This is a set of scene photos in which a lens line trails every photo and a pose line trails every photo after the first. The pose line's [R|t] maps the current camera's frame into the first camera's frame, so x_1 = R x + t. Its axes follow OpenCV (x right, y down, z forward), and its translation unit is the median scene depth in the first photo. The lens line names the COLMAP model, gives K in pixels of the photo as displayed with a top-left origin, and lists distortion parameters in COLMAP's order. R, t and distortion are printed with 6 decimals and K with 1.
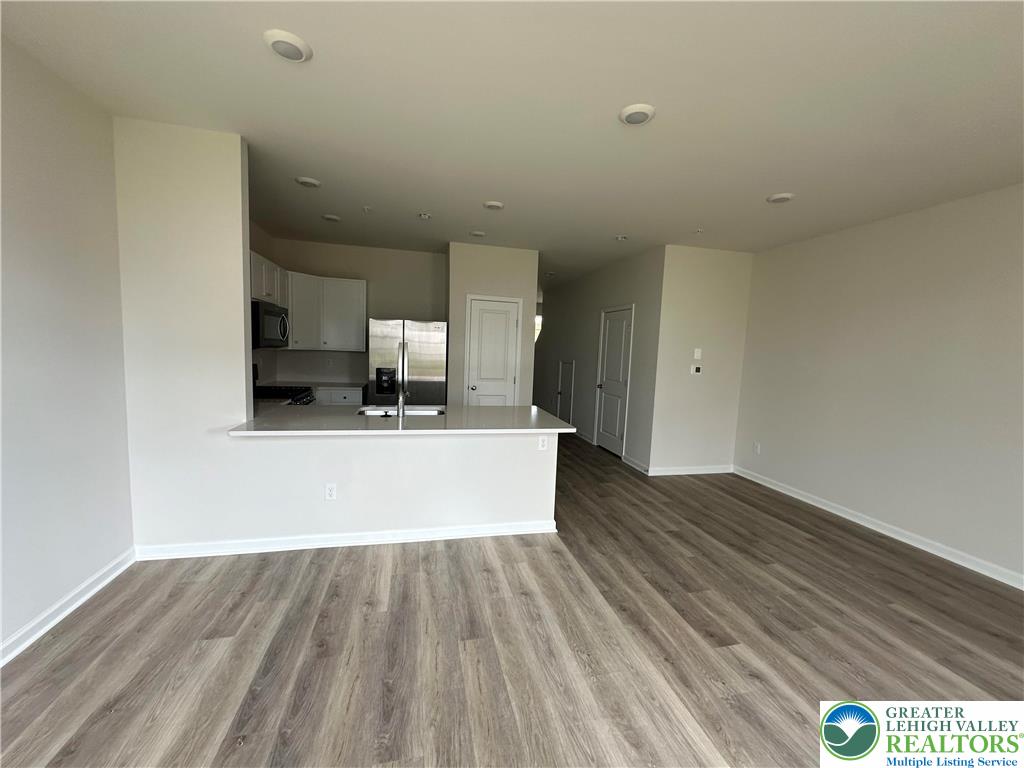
lens RADIAL K [[407.1, 0, 513.2], [0, 407.1, 385.2], [0, 0, 1]] dist [-0.001096, 0.000010]
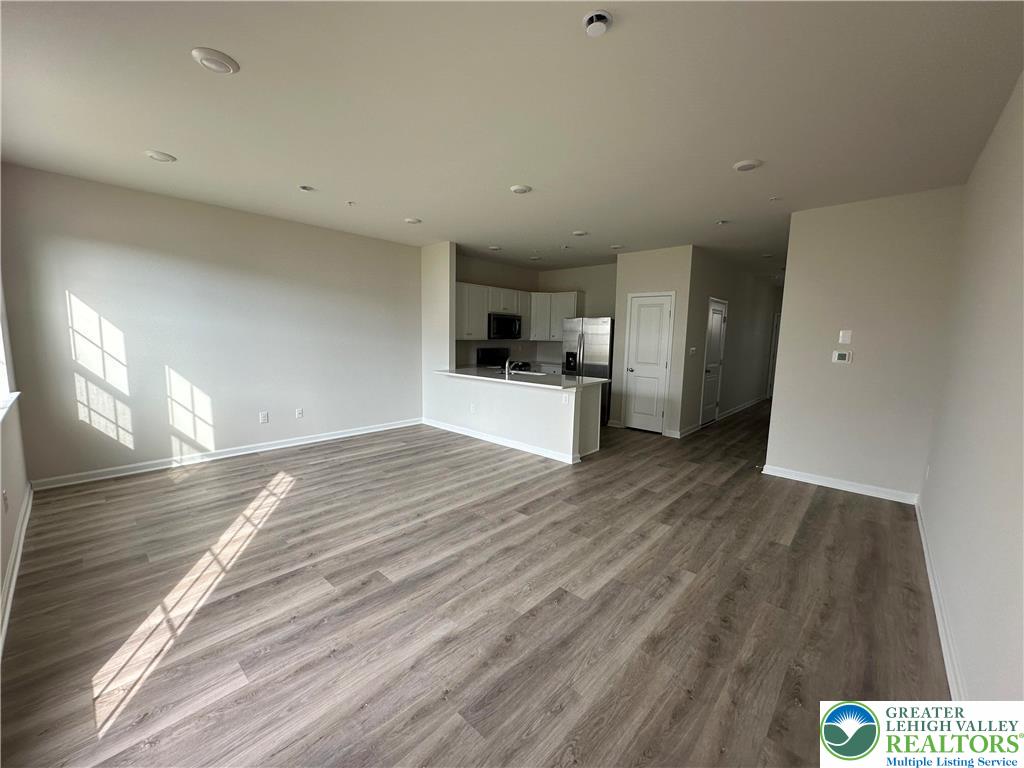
lens RADIAL K [[407.1, 0, 513.2], [0, 407.1, 385.2], [0, 0, 1]] dist [-0.001096, 0.000010]
pose [[0.561818, 0.072692, -0.824061, 1.146167], [-0.077226, 0.996391, 0.035244, 0.058979], [0.823648, 0.043838, 0.565404, 0.037126]]
